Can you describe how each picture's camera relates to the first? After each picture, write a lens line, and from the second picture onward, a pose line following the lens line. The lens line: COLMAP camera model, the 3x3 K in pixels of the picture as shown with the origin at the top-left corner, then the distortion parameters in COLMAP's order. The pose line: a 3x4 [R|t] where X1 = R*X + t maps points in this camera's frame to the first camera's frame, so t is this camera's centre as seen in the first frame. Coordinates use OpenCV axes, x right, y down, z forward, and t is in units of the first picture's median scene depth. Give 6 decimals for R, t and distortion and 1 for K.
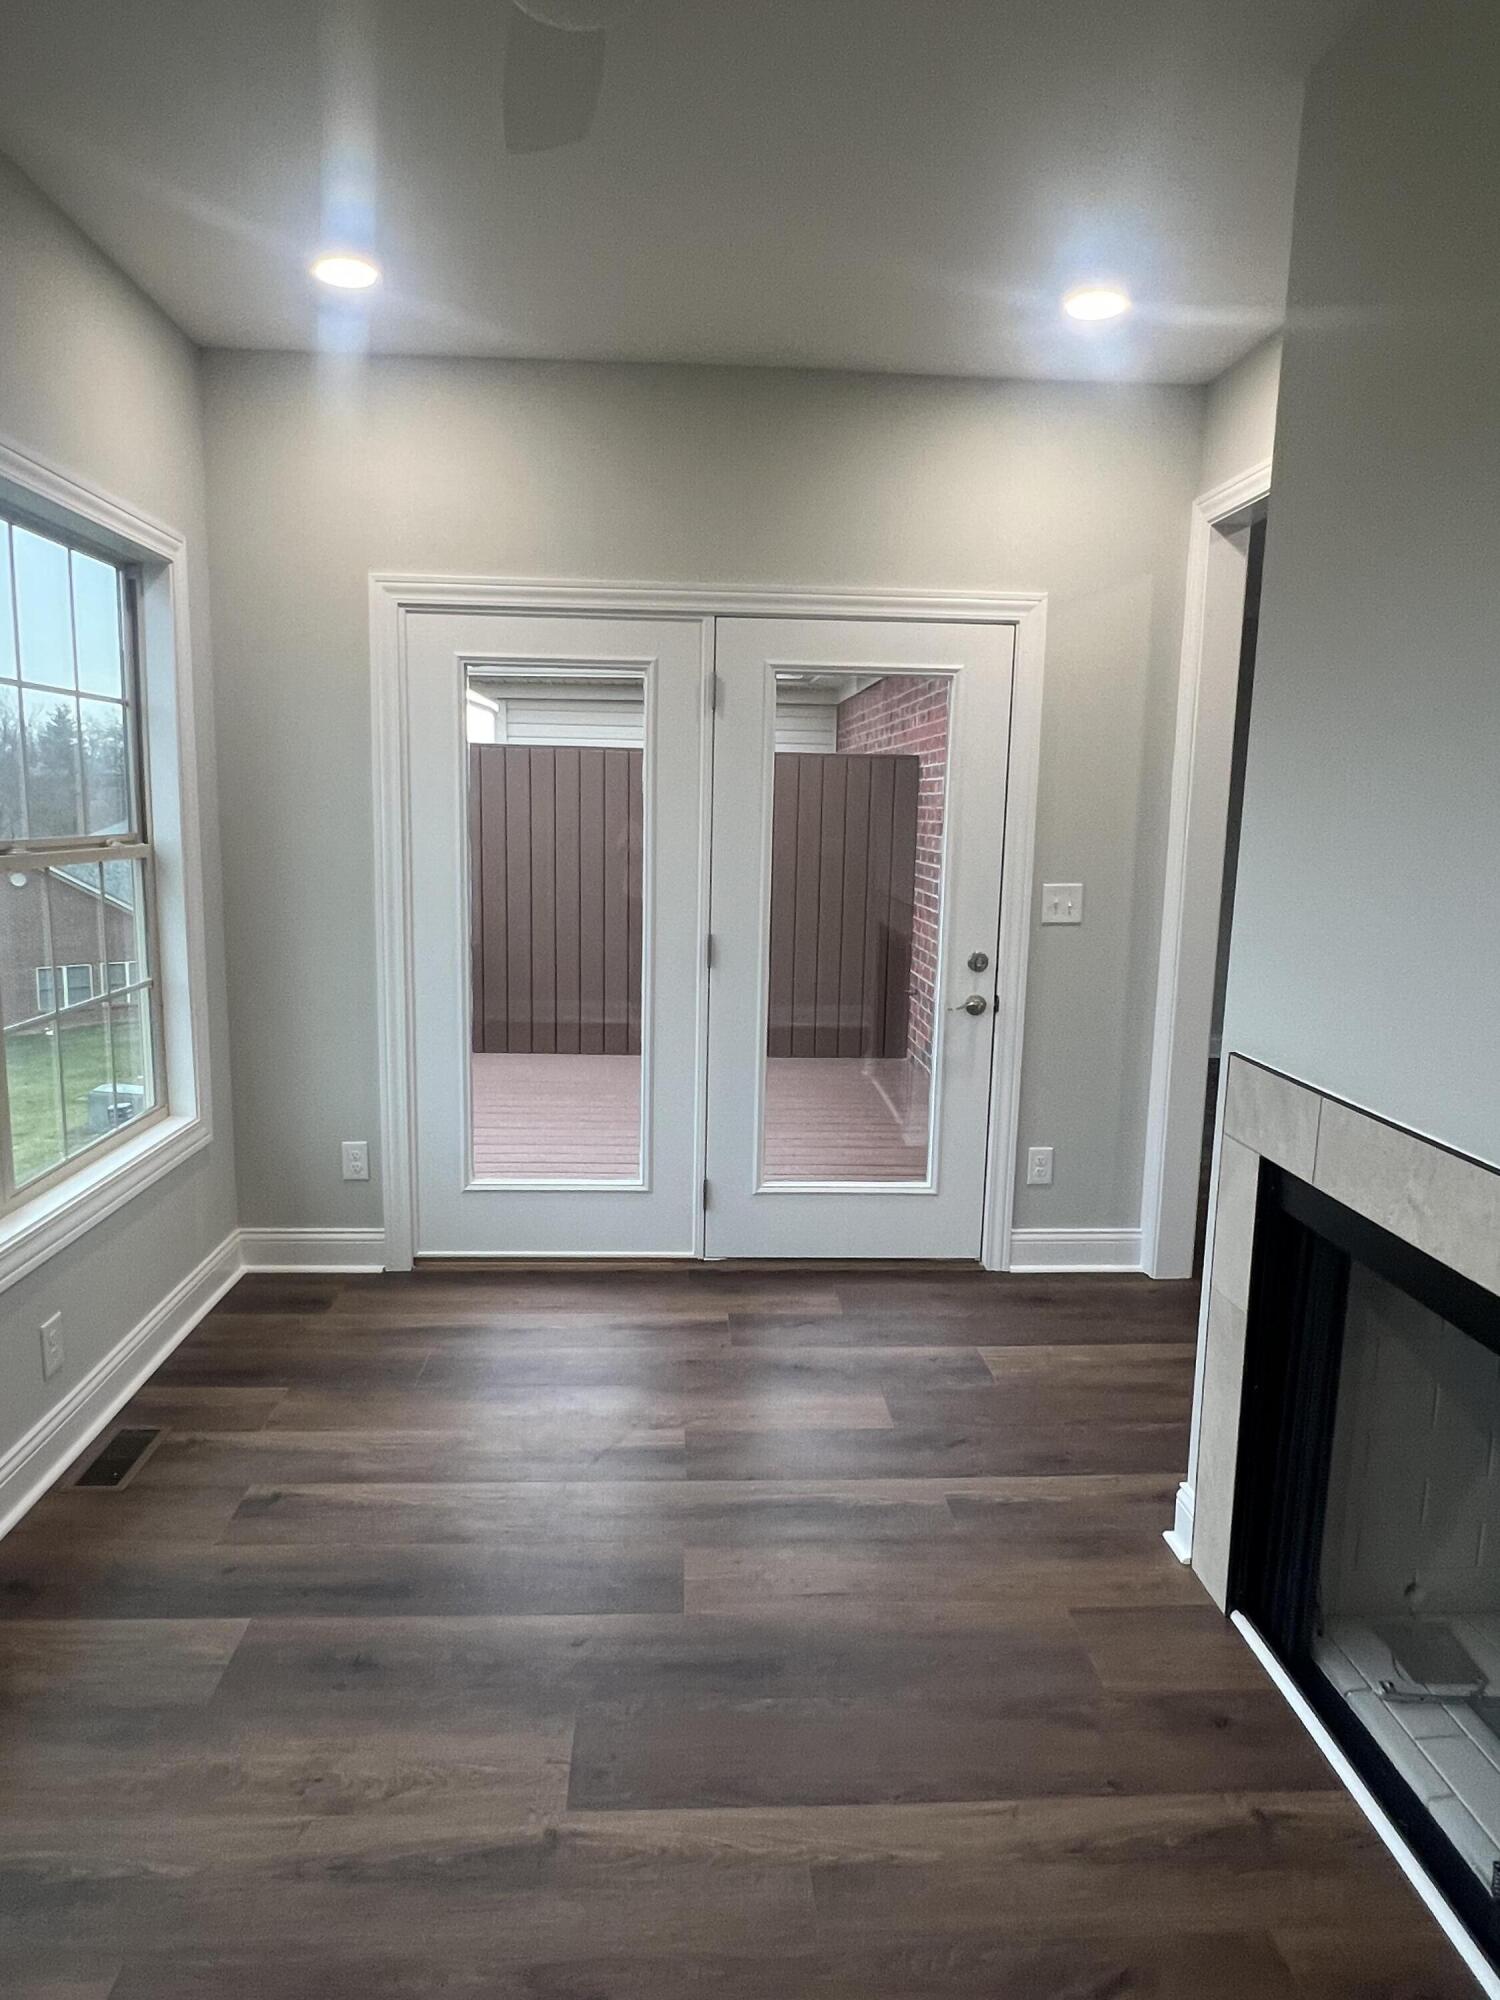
lens RADIAL K [[1246.8, 0, 742.1], [0, 1246.8, 999.4], [0, 0, 1]] dist [-0.002101, 0.002644]
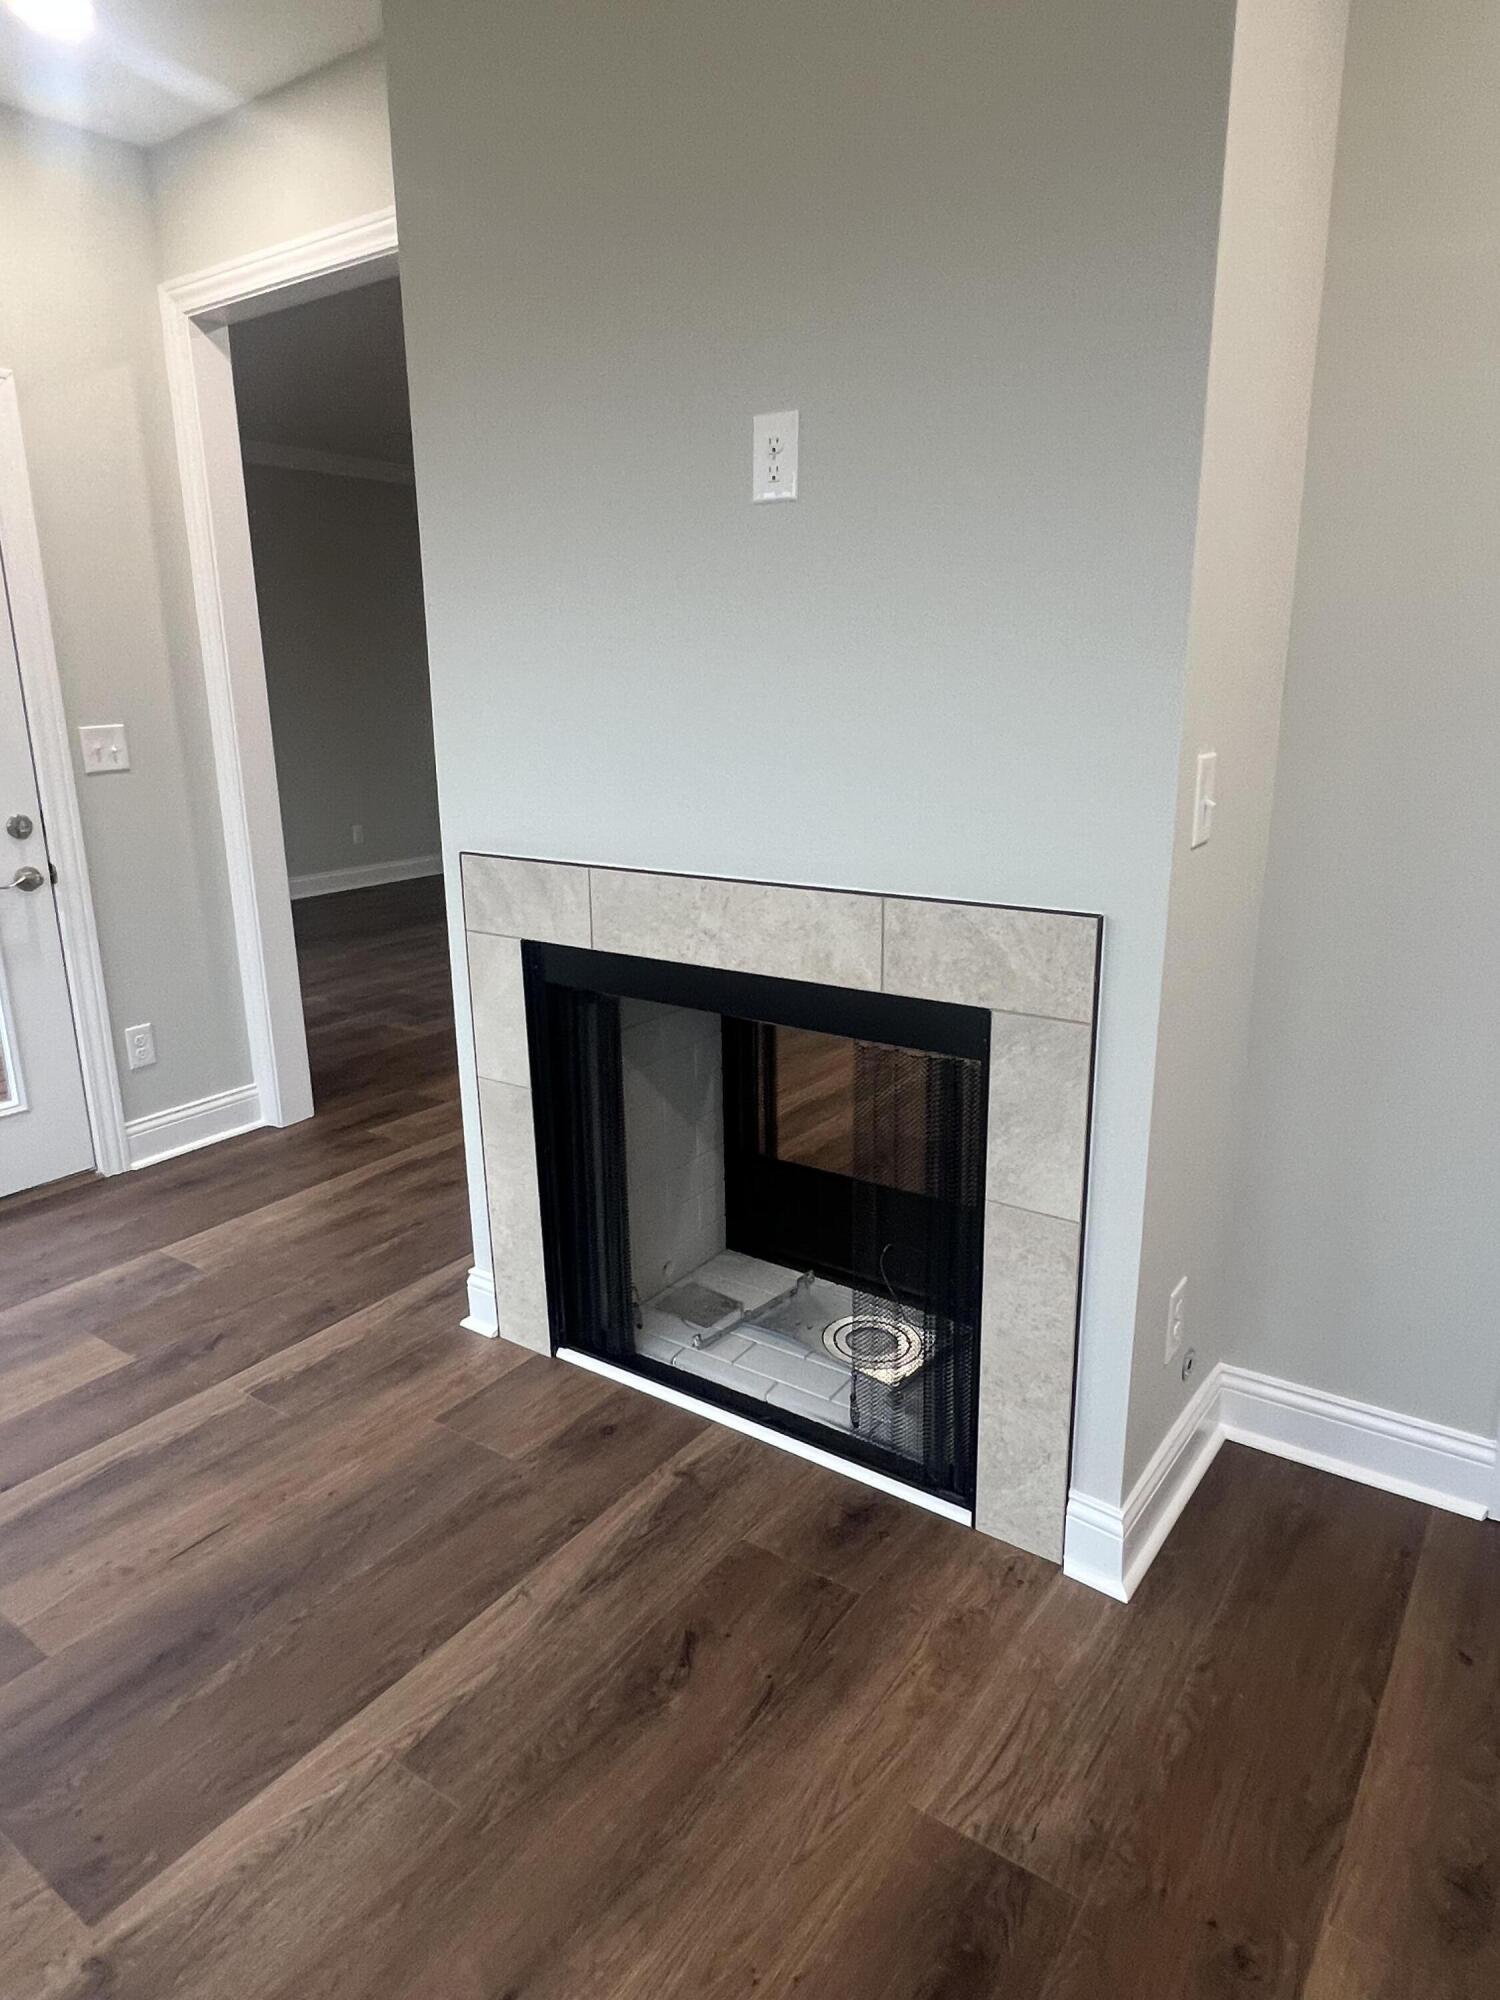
lens RADIAL K [[1246.8, 0, 729.6], [0, 1246.8, 1000.7], [0, 0, 1]] dist [-0.002101, 0.002644]
pose [[0.626502, -0.226983, 0.745637, -0.211994], [0.149334, 0.973890, 0.170992, 0.015210], [-0.764980, 0.004222, 0.644040, 0.129074]]
